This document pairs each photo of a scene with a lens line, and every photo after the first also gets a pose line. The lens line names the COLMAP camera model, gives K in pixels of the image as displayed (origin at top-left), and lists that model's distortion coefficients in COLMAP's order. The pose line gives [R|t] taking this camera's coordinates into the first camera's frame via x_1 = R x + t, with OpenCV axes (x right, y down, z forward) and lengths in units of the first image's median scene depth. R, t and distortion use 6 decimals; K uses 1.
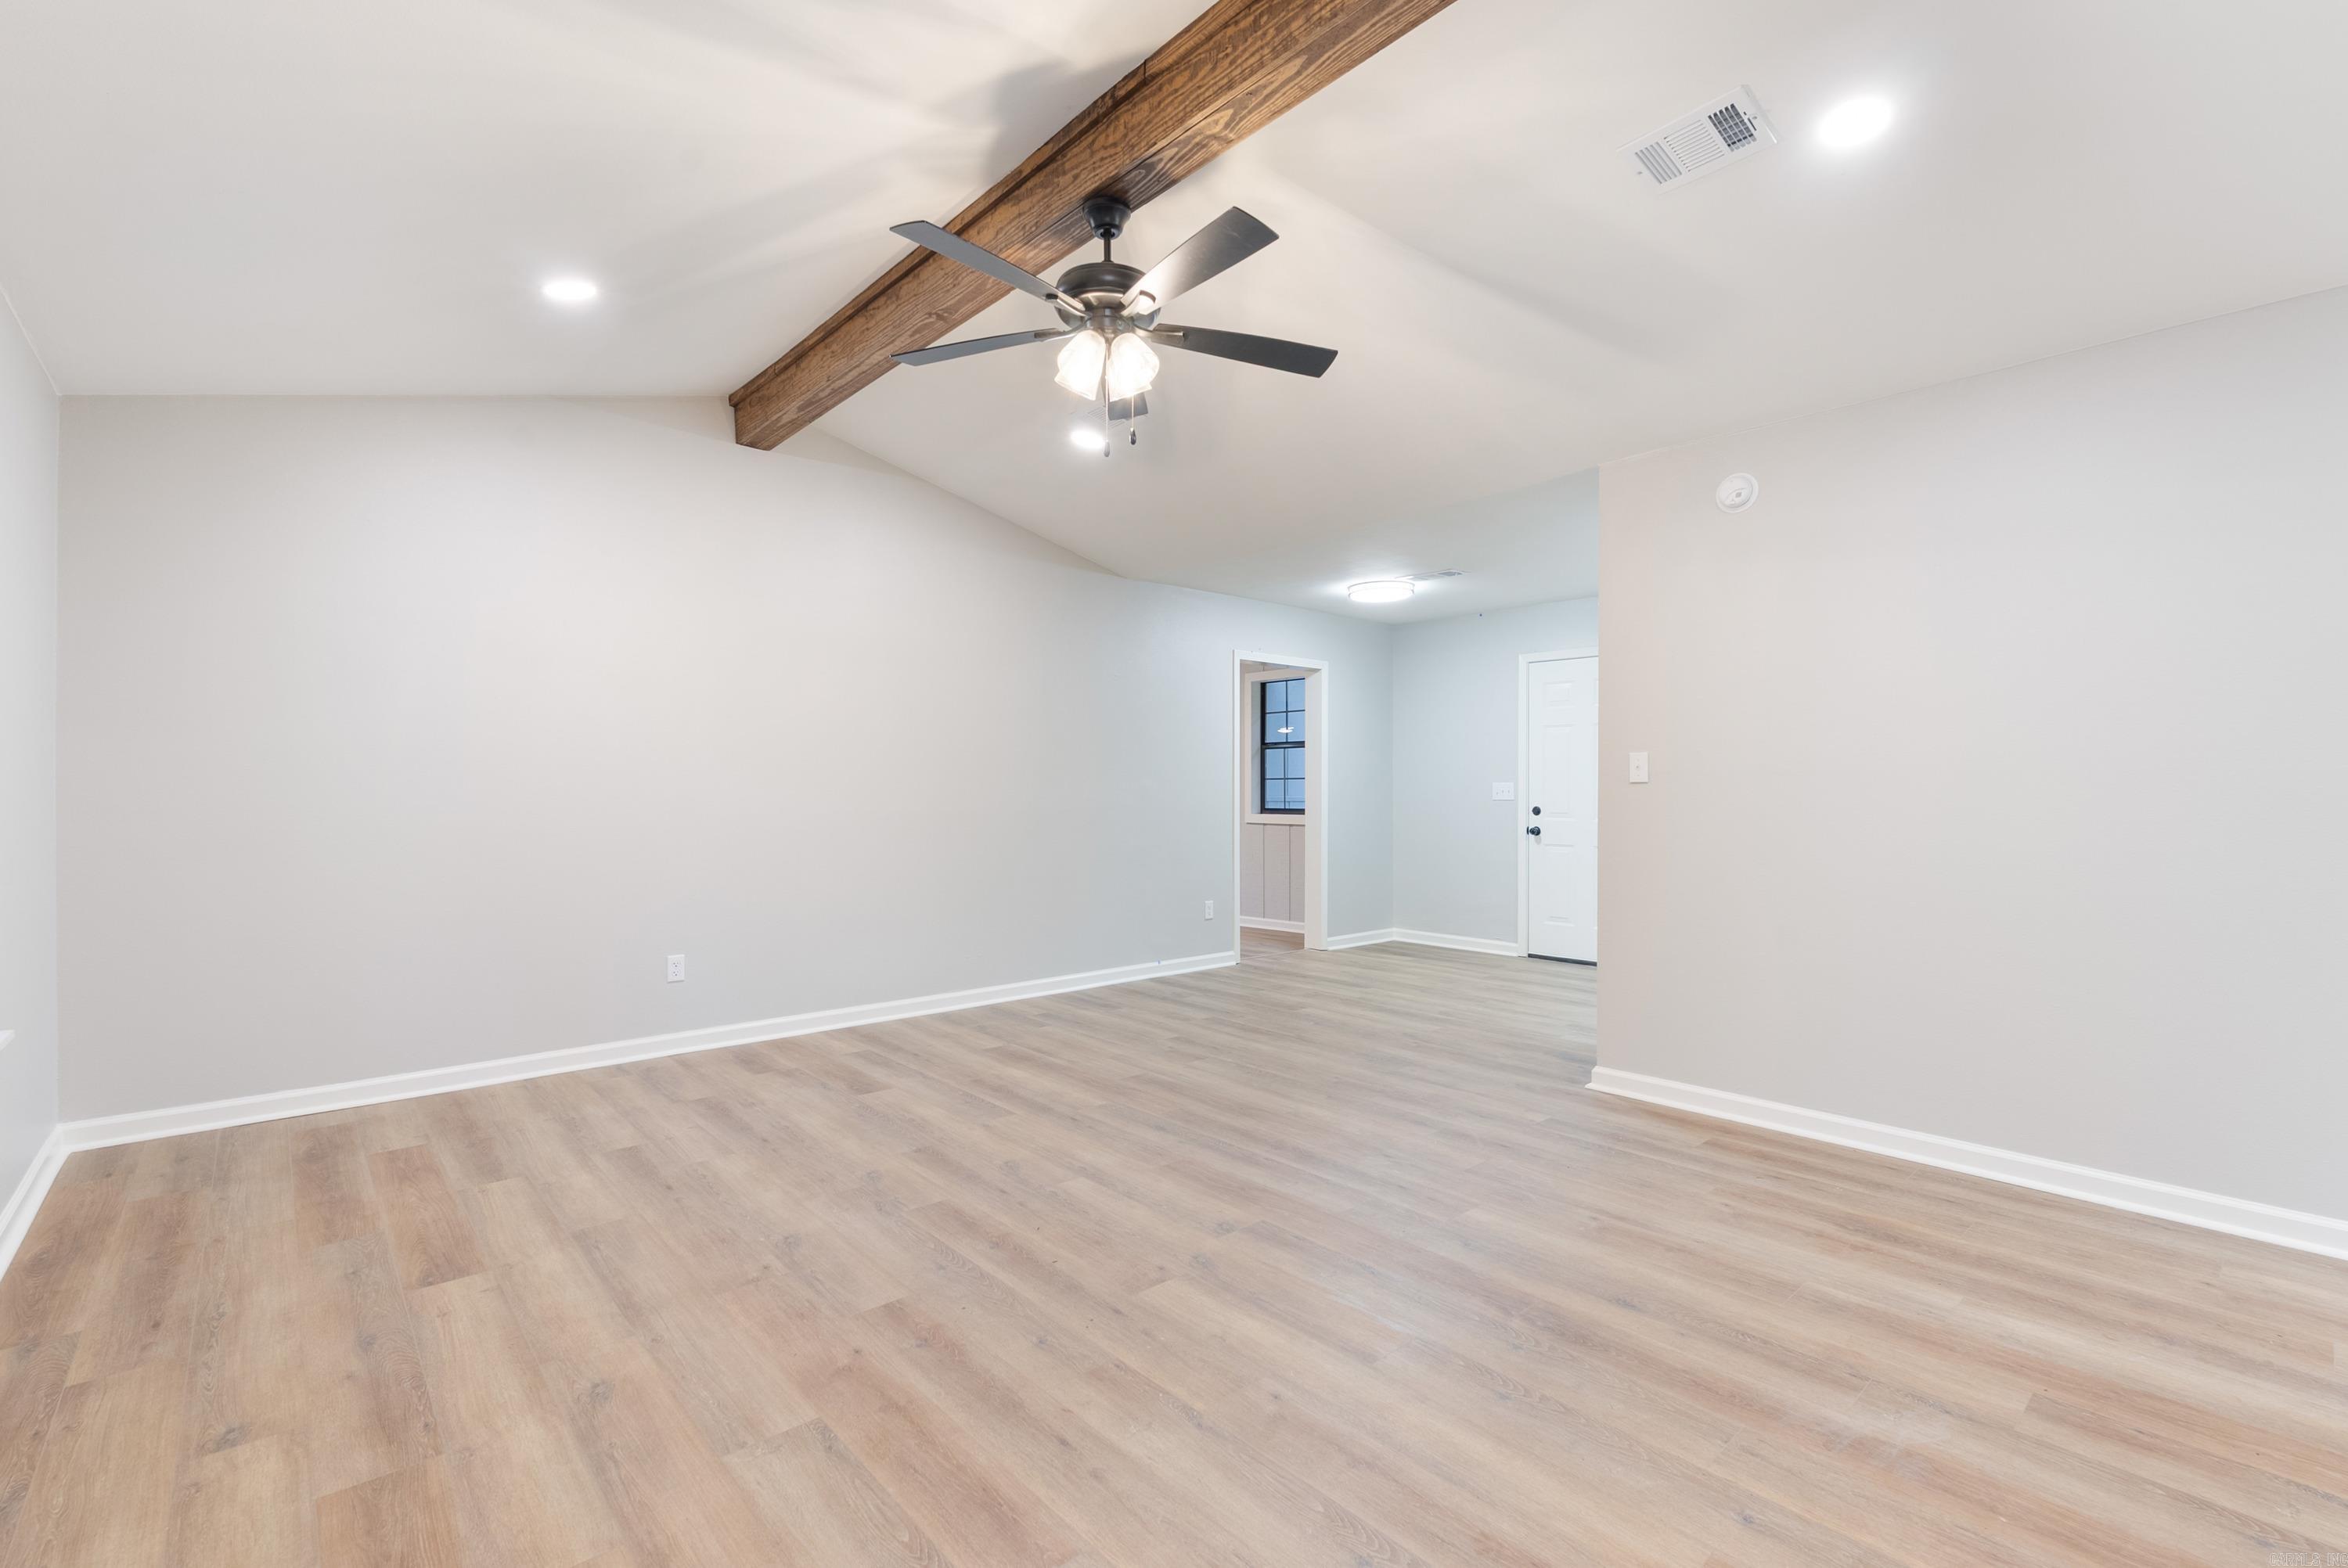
lens RADIAL K [[1033.0, 0, 1175.1], [0, 1033.0, 788.4], [0, 0, 1]] dist [-0.005274, -0.000425]
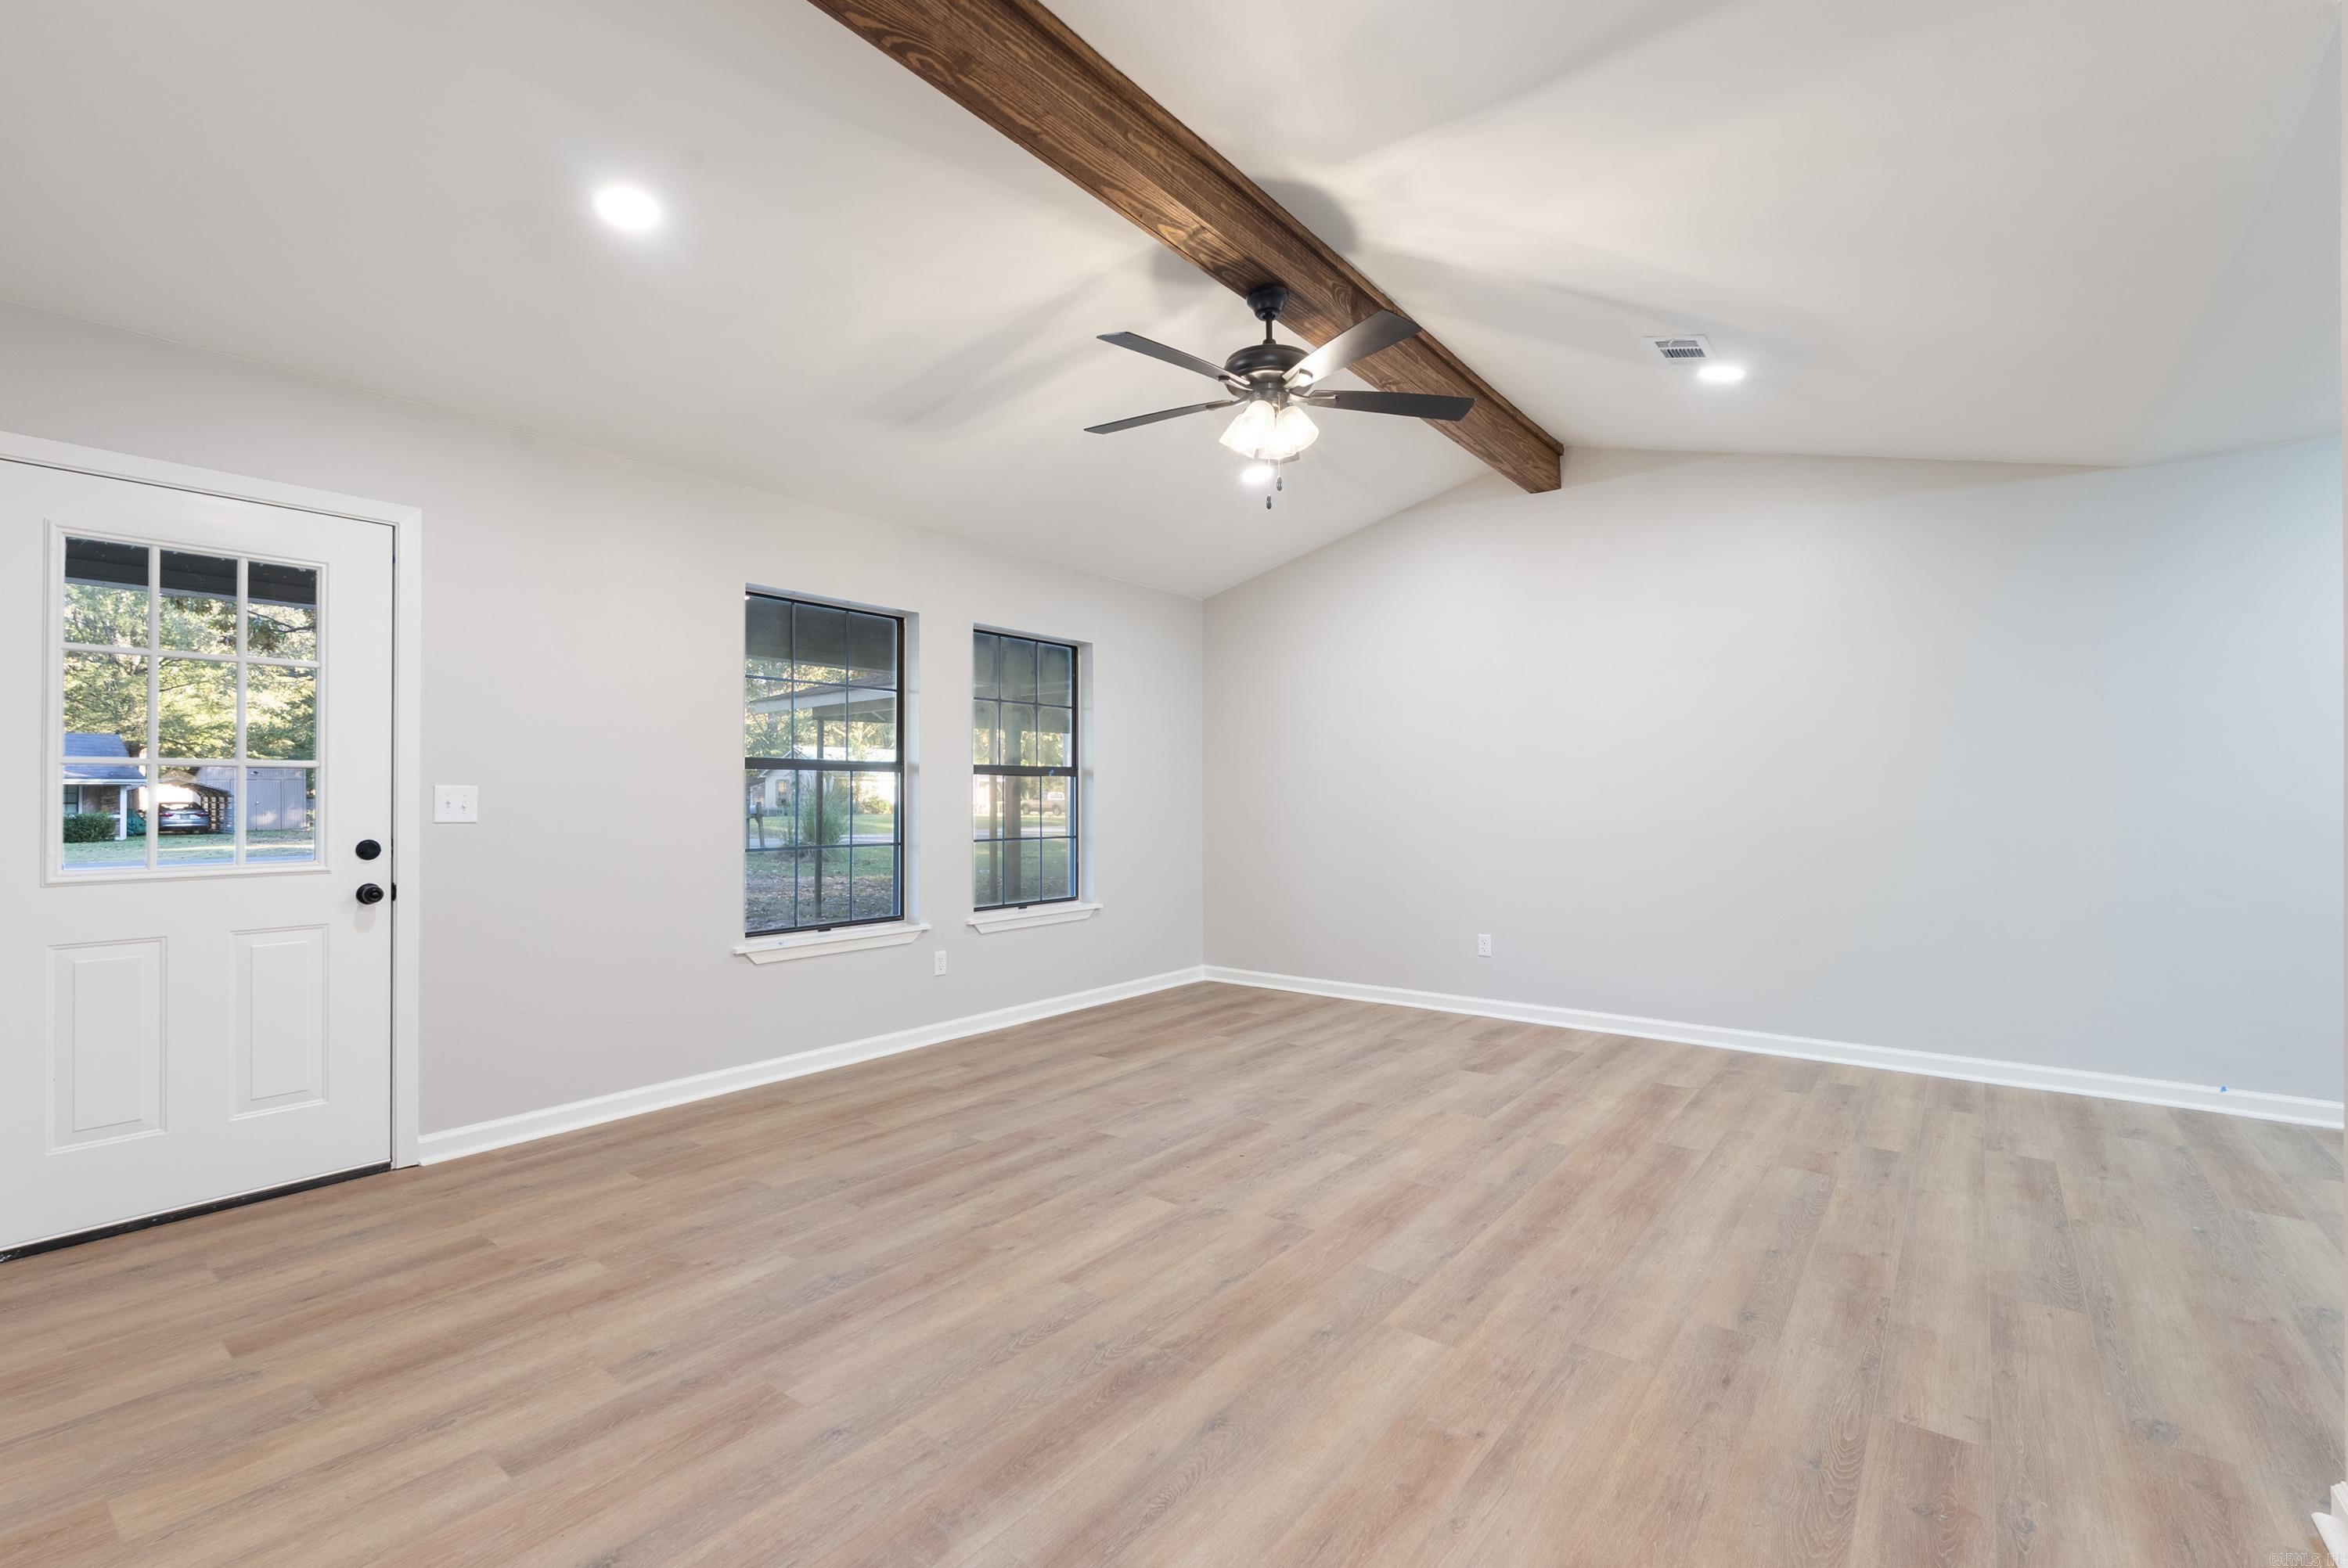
lens RADIAL K [[1033.0, 0, 1175.1], [0, 1033.0, 788.4], [0, 0, 1]] dist [-0.005274, -0.000425]
pose [[0.181708, -0.008176, -0.983319, 1.066923], [0.000264, 0.999966, -0.008265, 0.000299], [0.983353, 0.001243, 0.181704, 0.701996]]
